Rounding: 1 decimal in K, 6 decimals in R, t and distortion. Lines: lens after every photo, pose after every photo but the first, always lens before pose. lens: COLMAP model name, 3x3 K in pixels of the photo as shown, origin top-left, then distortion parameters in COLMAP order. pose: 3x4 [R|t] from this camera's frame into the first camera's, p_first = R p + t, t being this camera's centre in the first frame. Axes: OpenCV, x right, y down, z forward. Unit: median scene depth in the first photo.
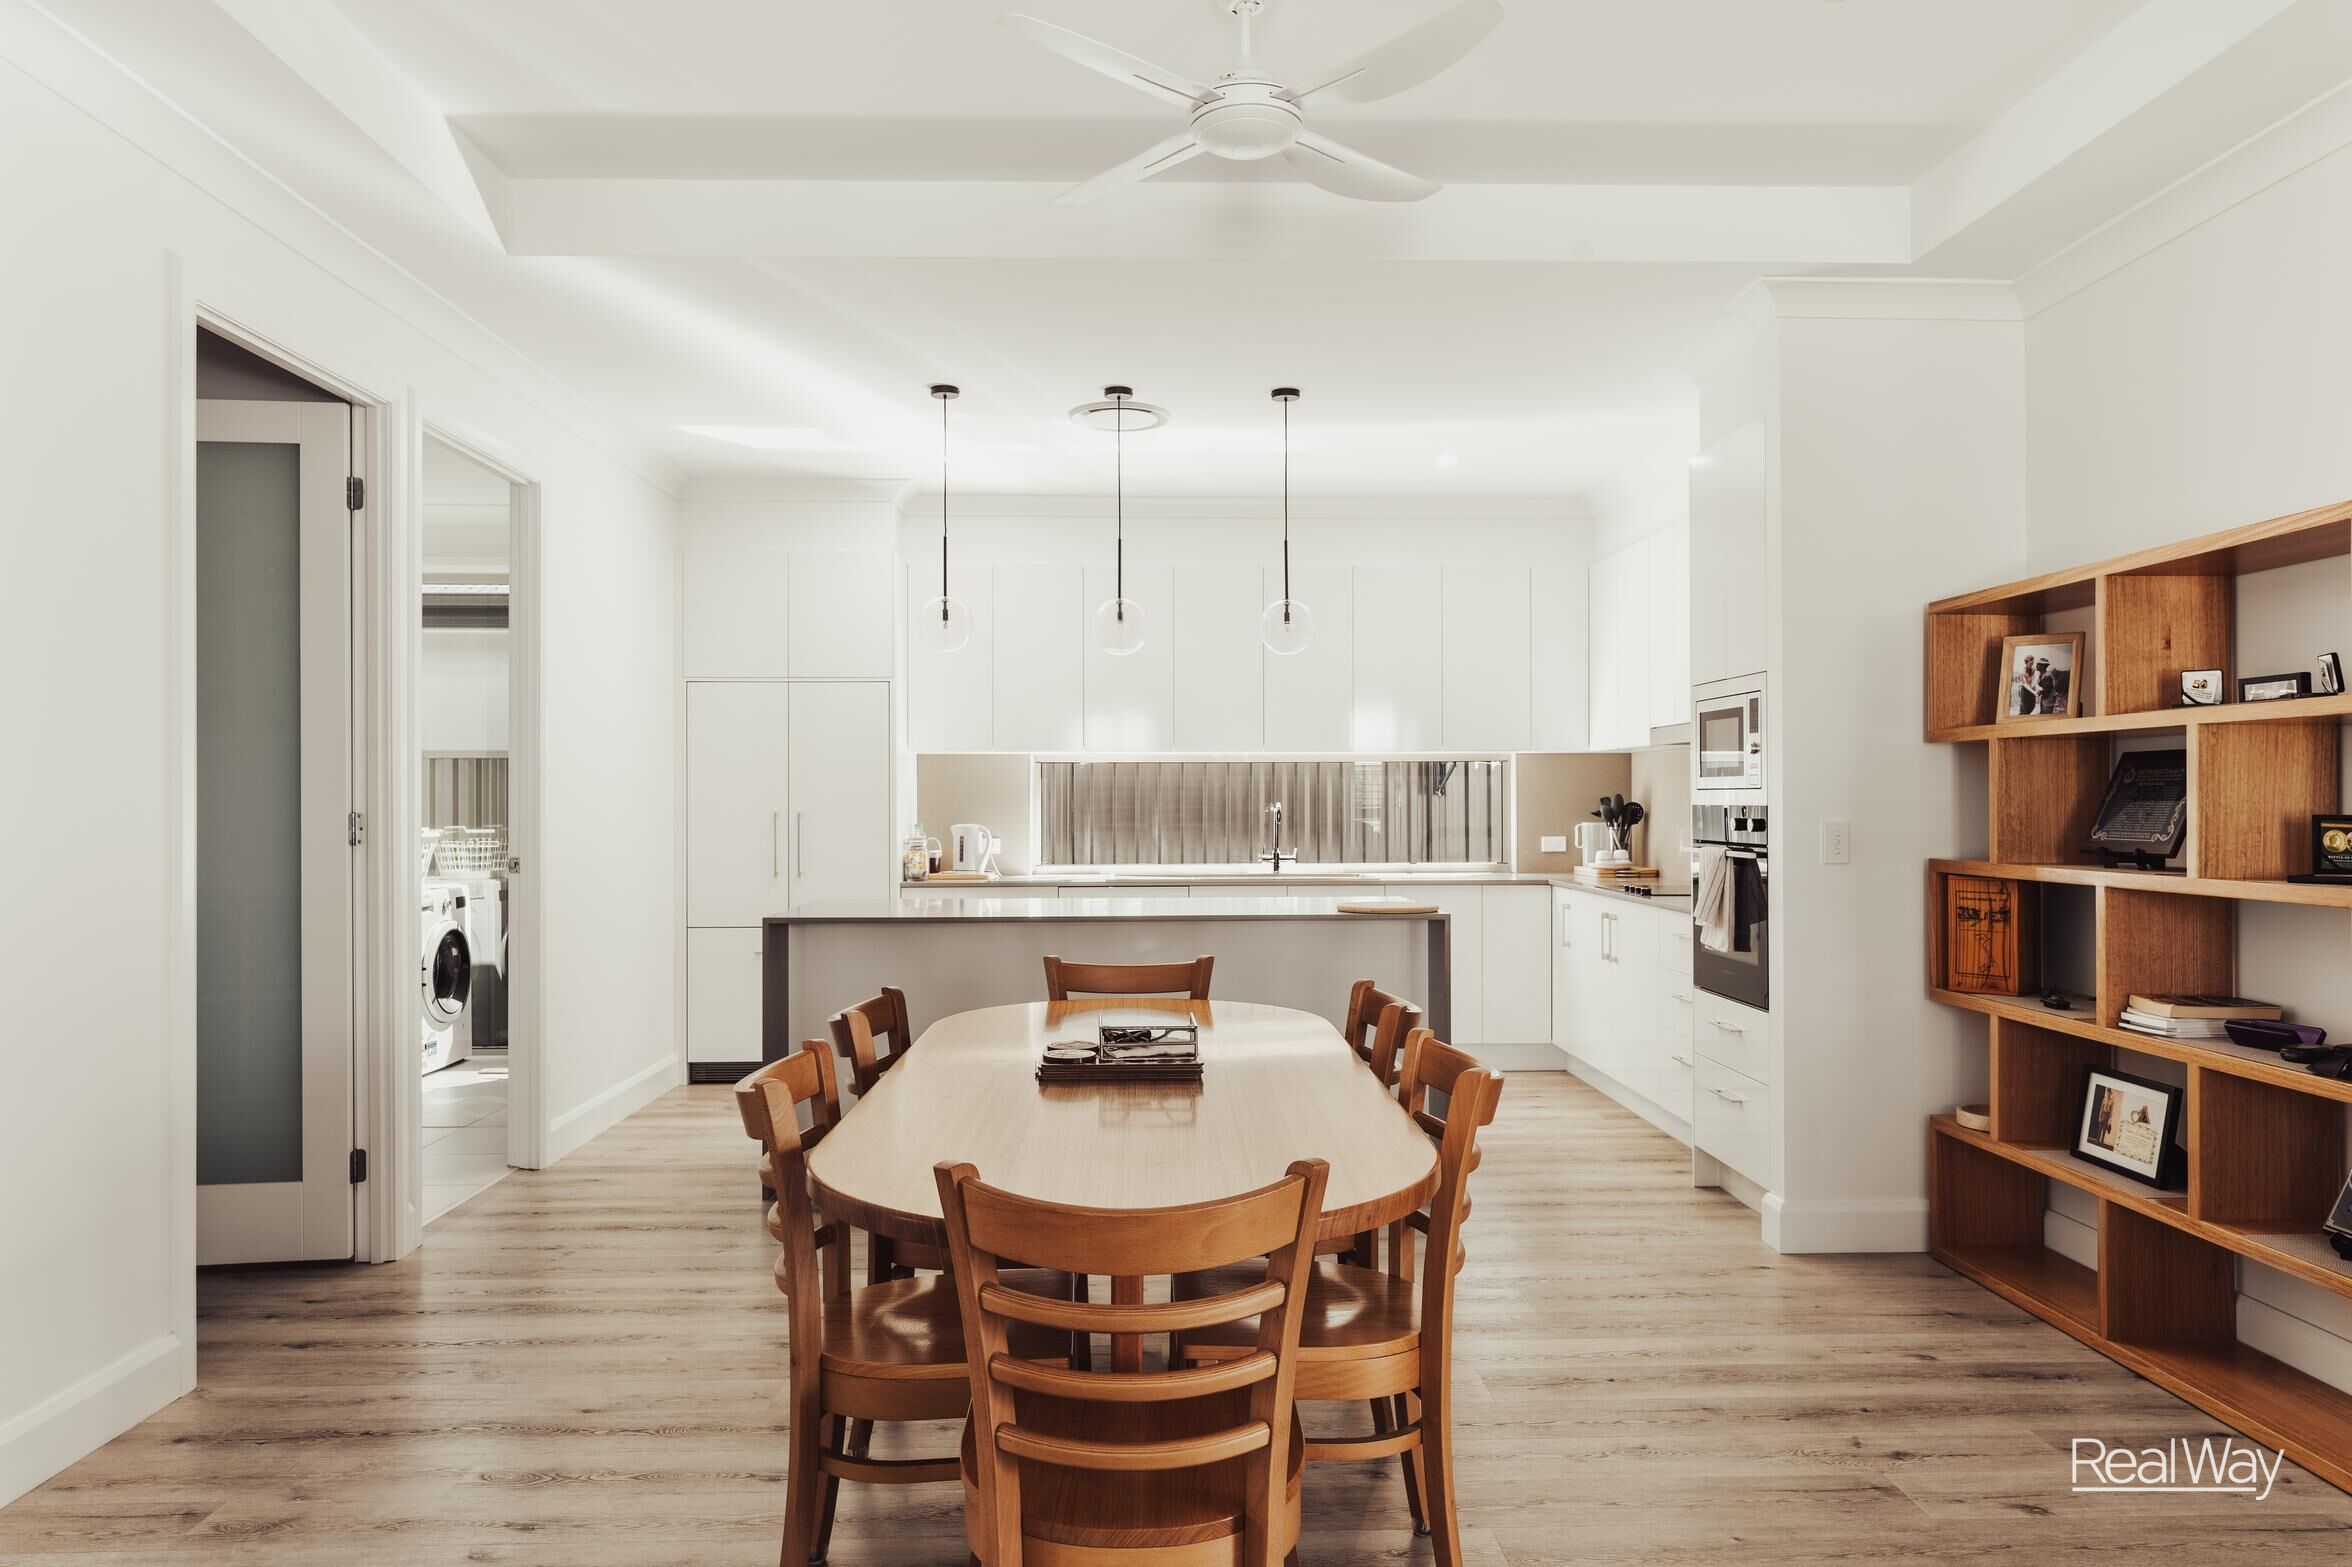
lens RADIAL K [[1538.7, 0, 1179.5], [0, 1538.7, 787.8], [0, 0, 1]] dist [0.000282, 0.001555]
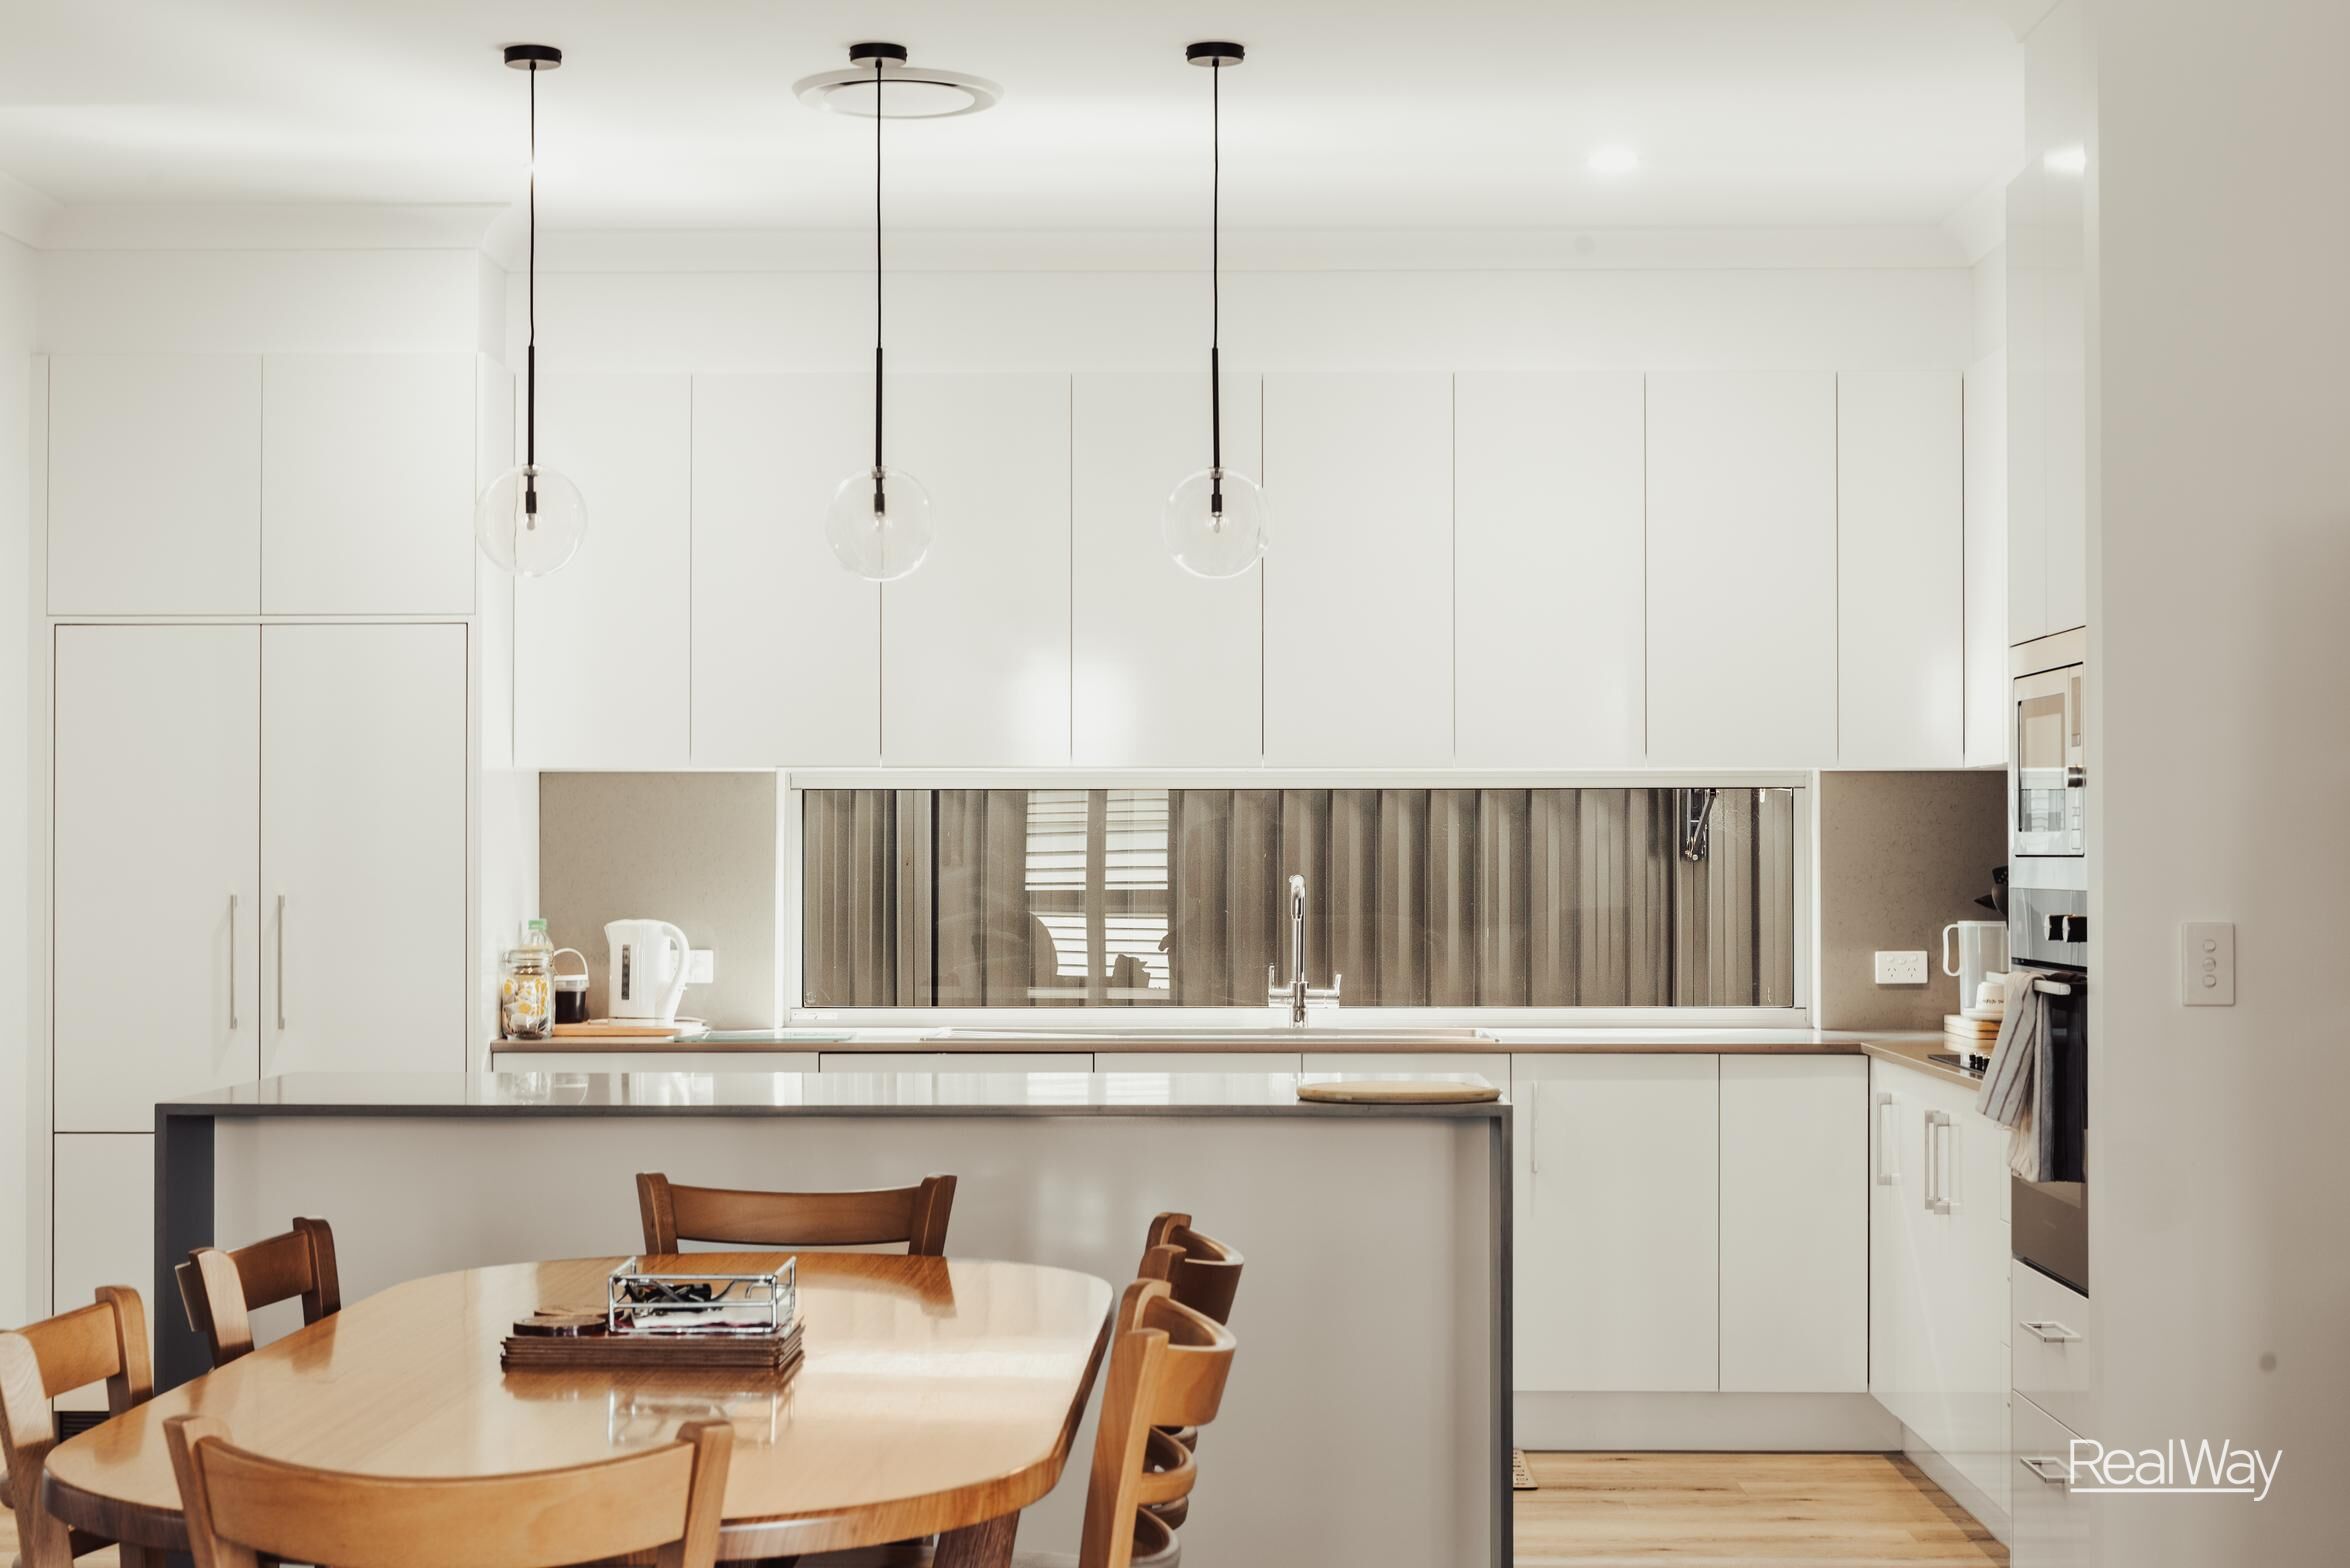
lens RADIAL K [[3790.8, 0, 1179.6], [0, 3790.8, 784.4], [0, 0, 1]] dist [-0.058399, 0.000000]
pose [[0.998582, 0.001934, -0.053193, 0.138175], [-0.002591, 0.999921, -0.012291, -0.006753], [0.053165, 0.012411, 0.998509, -0.238820]]
